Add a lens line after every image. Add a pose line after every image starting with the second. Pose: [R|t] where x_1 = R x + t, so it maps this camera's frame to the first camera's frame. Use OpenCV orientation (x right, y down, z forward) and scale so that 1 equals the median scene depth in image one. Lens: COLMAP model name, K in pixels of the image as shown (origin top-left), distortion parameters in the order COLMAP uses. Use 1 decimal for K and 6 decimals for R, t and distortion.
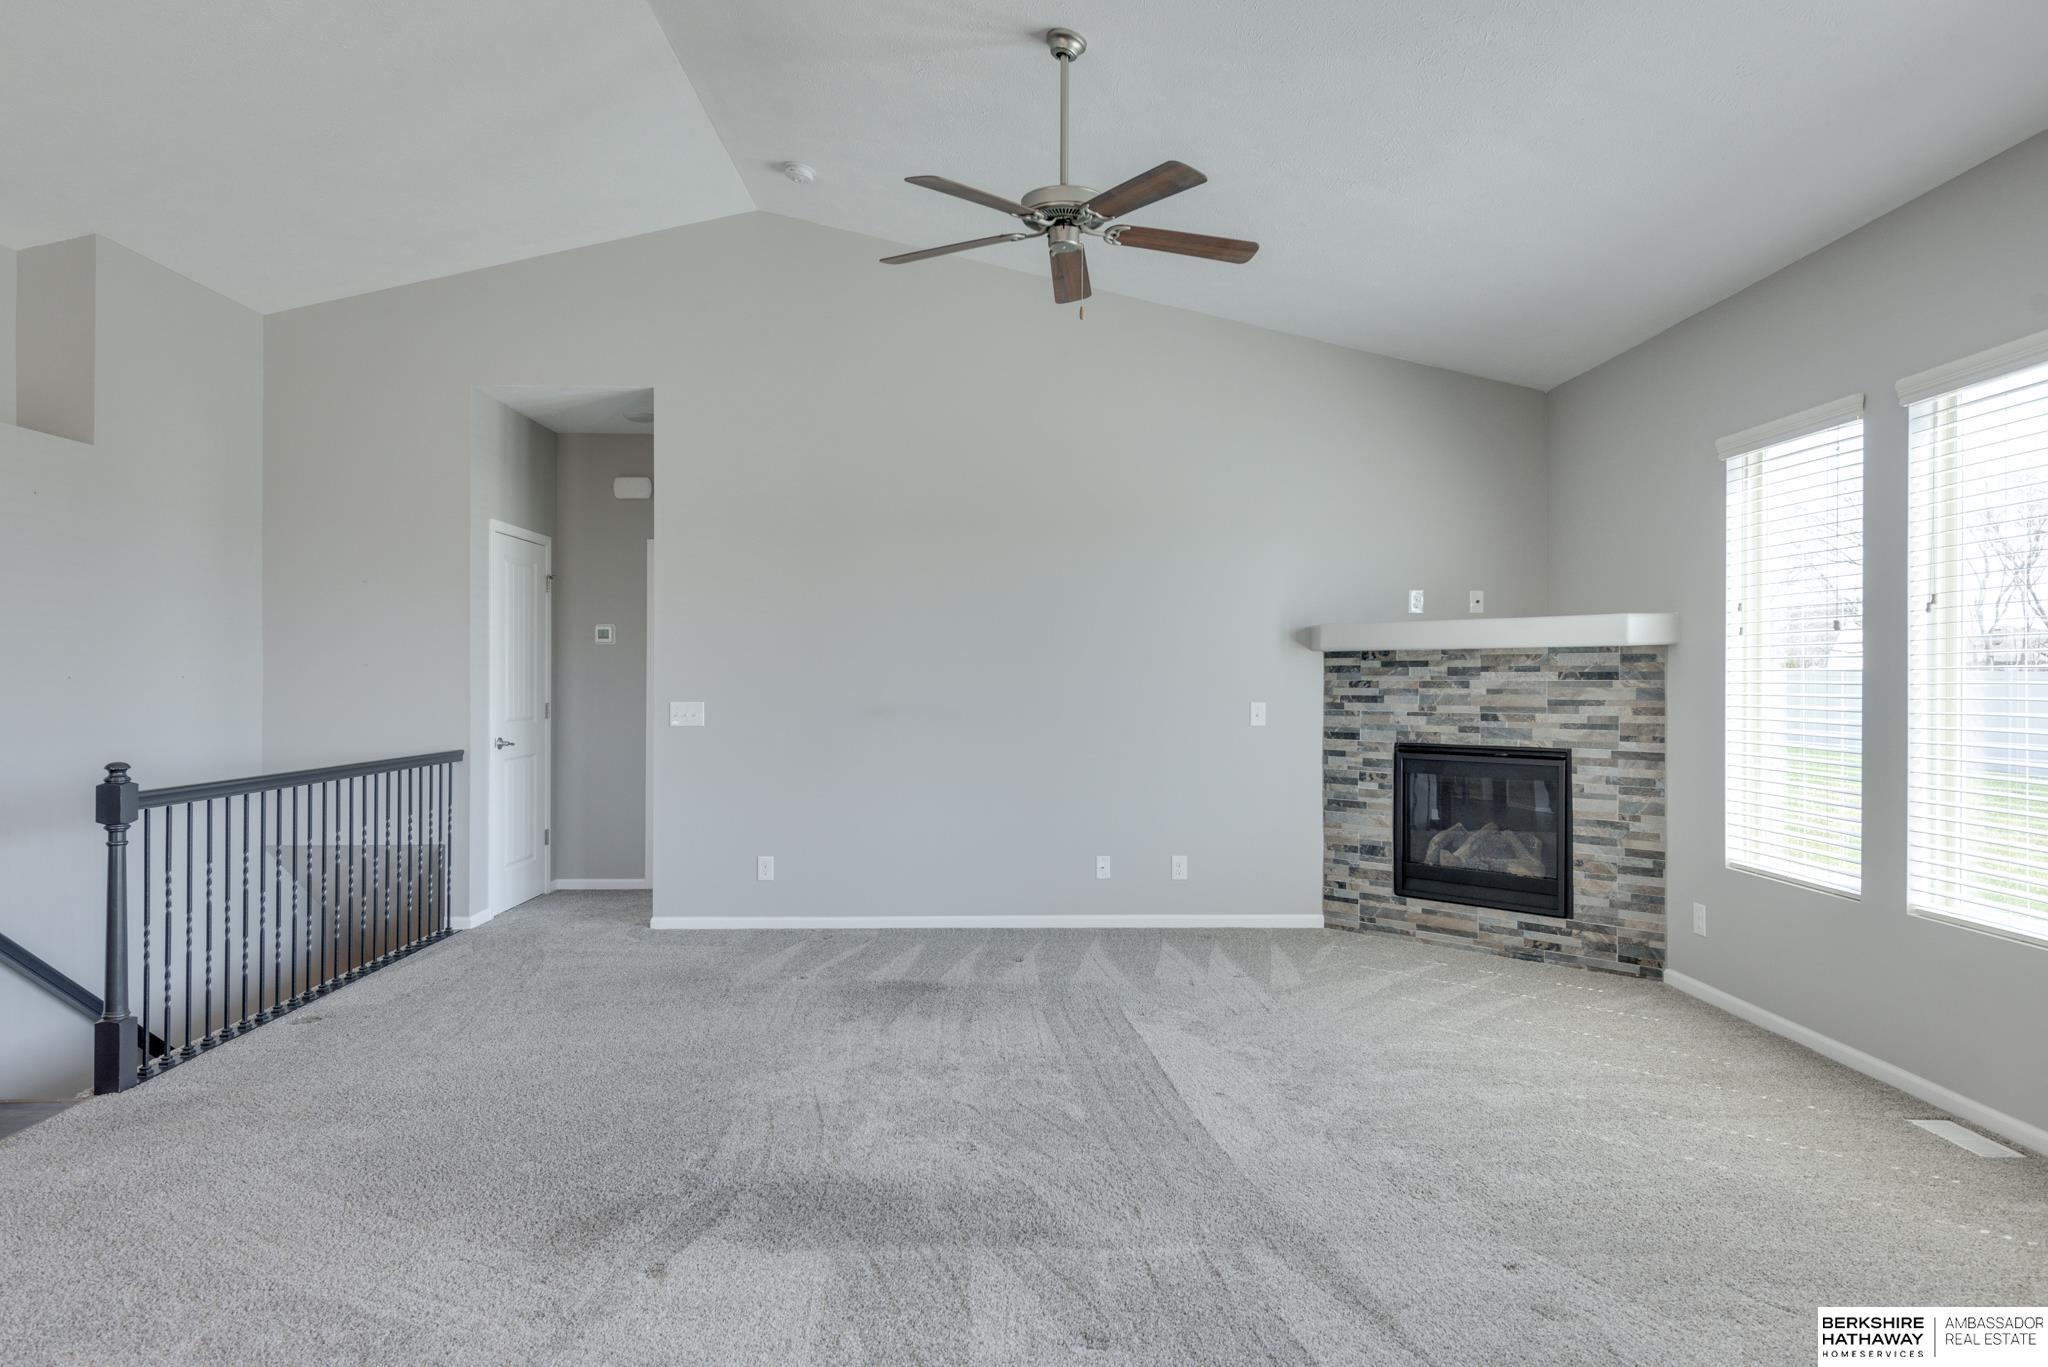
lens RADIAL K [[1233.1, 0, 1021.6], [0, 1233.1, 668.1], [0, 0, 1]] dist [0.005410, 0.000053]
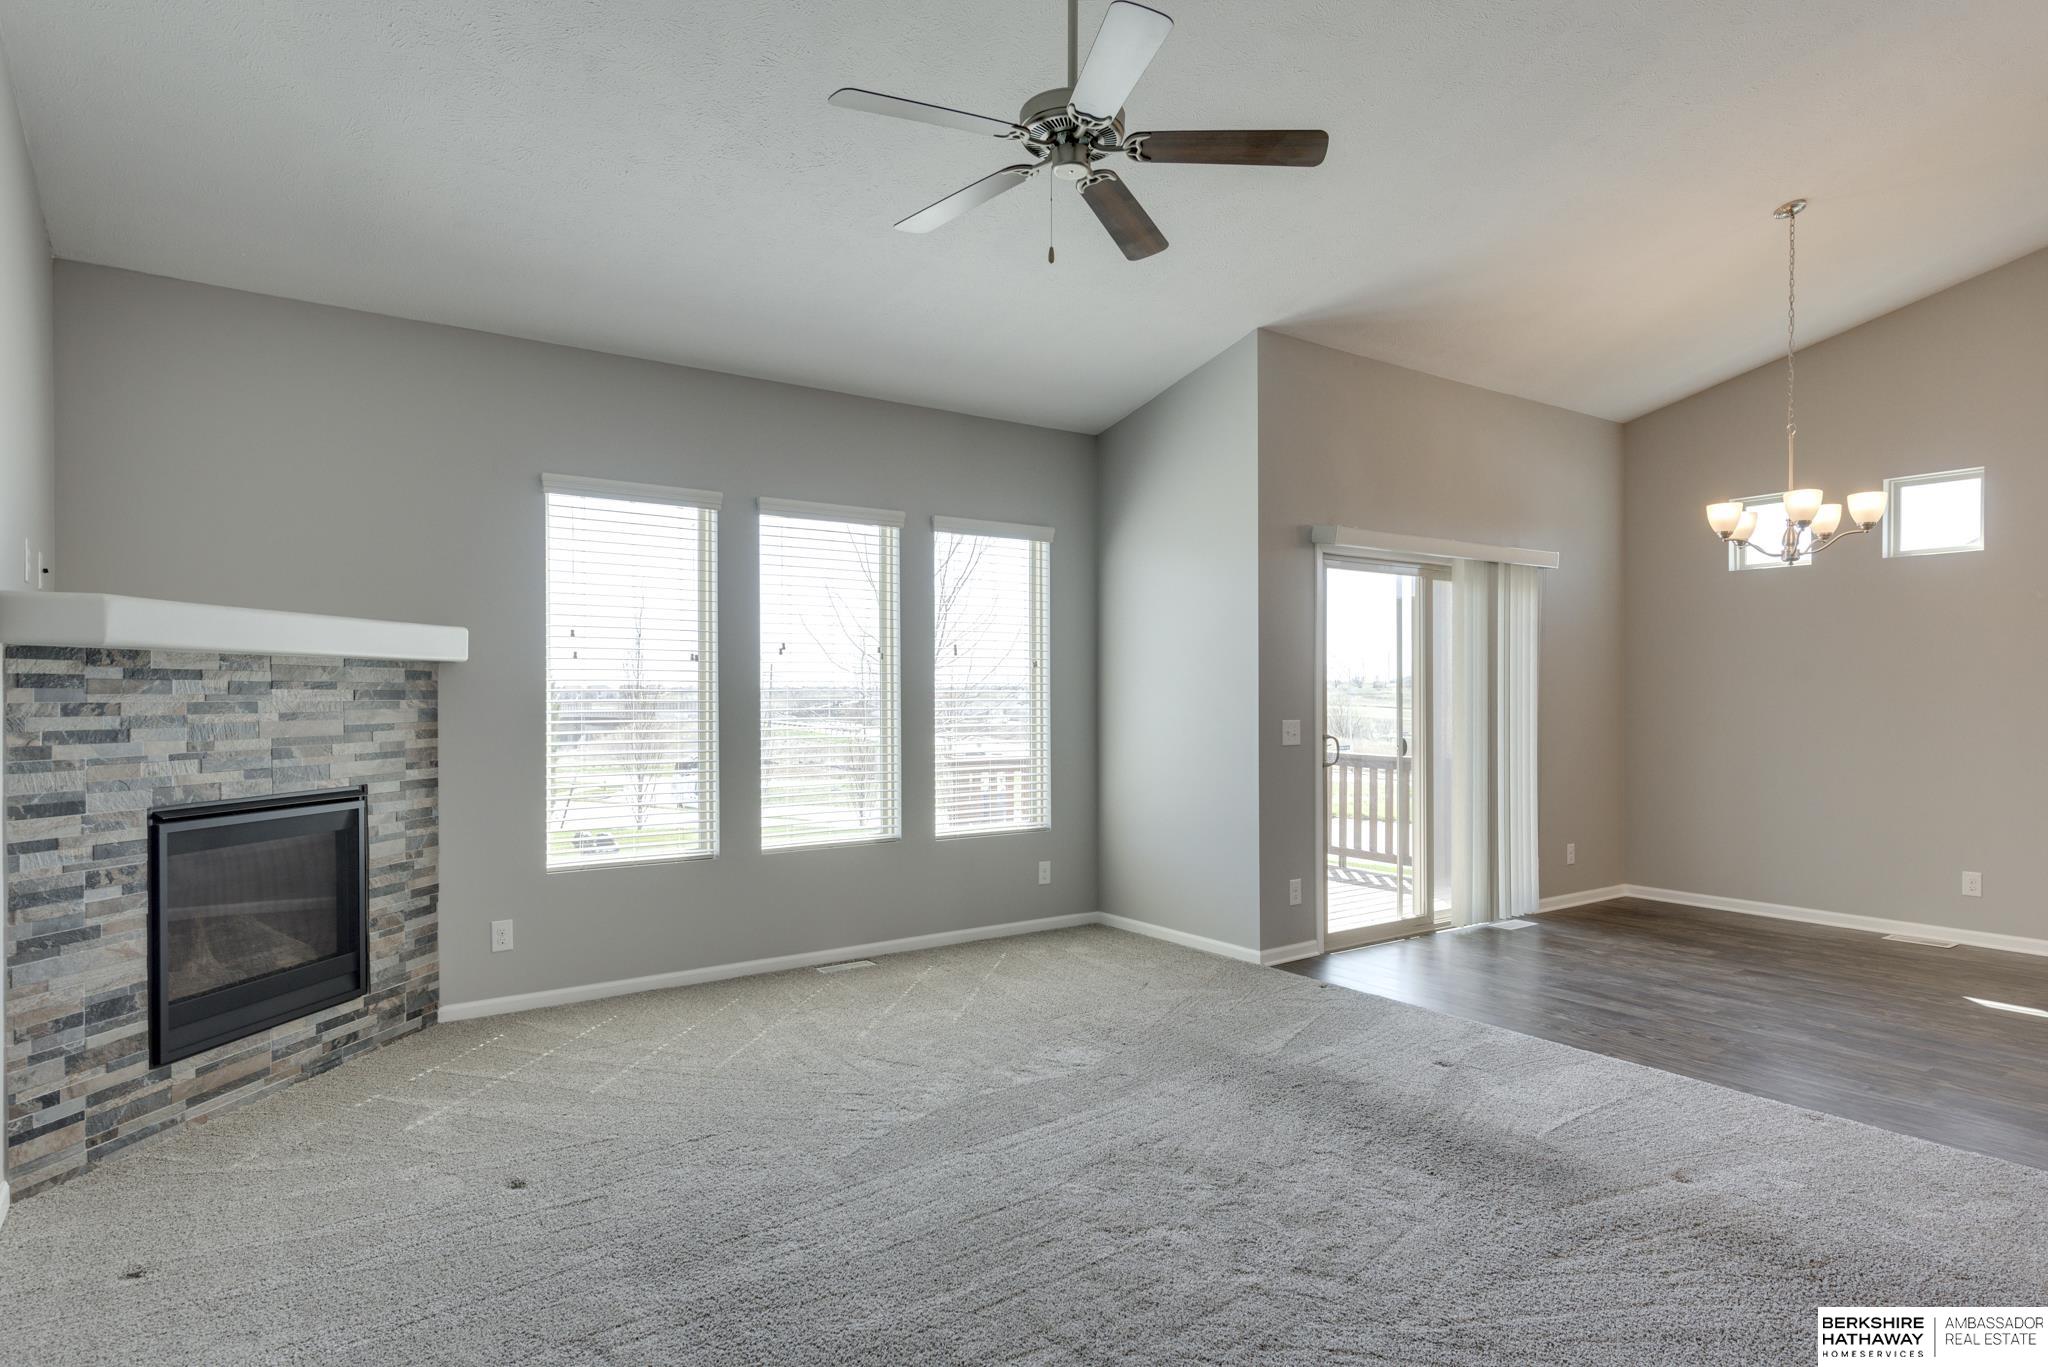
lens RADIAL K [[1193.5, 0, 1020.5], [0, 1193.5, 702.9], [0, 0, 1]] dist [0.000848, 0.001327]
pose [[-0.596318, -0.006457, 0.802722, -0.416254], [-0.008653, 0.999961, 0.001615, 0.006295], [-0.802702, -0.005982, -0.596351, 1.060473]]
